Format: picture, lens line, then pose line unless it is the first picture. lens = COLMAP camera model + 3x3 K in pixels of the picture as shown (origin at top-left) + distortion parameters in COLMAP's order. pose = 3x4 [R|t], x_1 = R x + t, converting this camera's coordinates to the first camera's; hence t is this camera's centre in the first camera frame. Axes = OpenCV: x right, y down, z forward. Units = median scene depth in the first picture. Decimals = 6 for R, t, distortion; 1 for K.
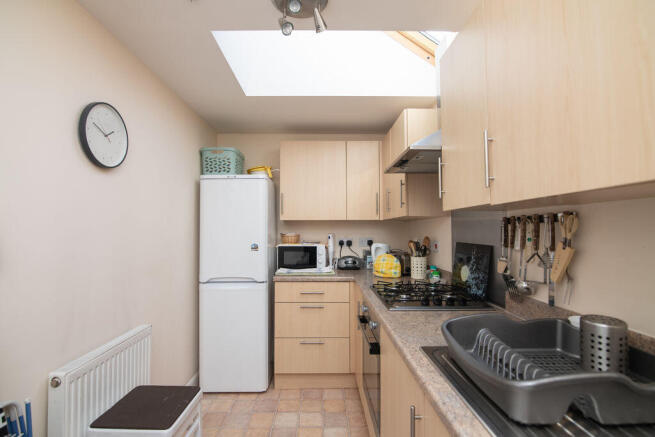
lens RADIAL K [[311.7, 0, 327.5], [0, 311.7, 218.5], [0, 0, 1]] dist [-0.010068, -0.000068]
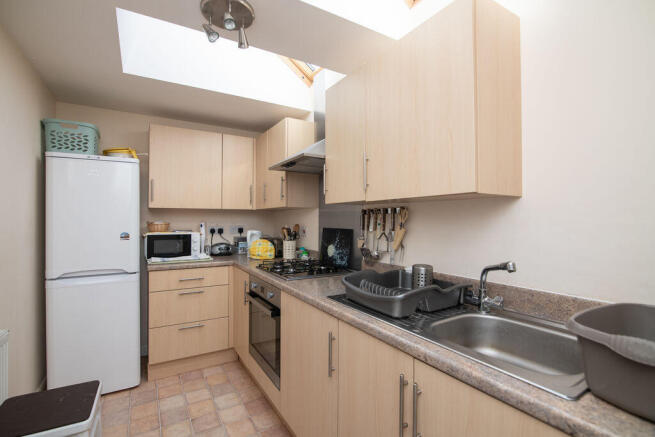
lens RADIAL K [[311.7, 0, 327.5], [0, 311.7, 218.5], [0, 0, 1]] dist [-0.010068, -0.000068]
pose [[0.858927, 0.005406, 0.512069, -0.193388], [-0.021742, 0.999428, 0.025919, 0.002368], [-0.511636, -0.033395, 0.858553, -0.106606]]
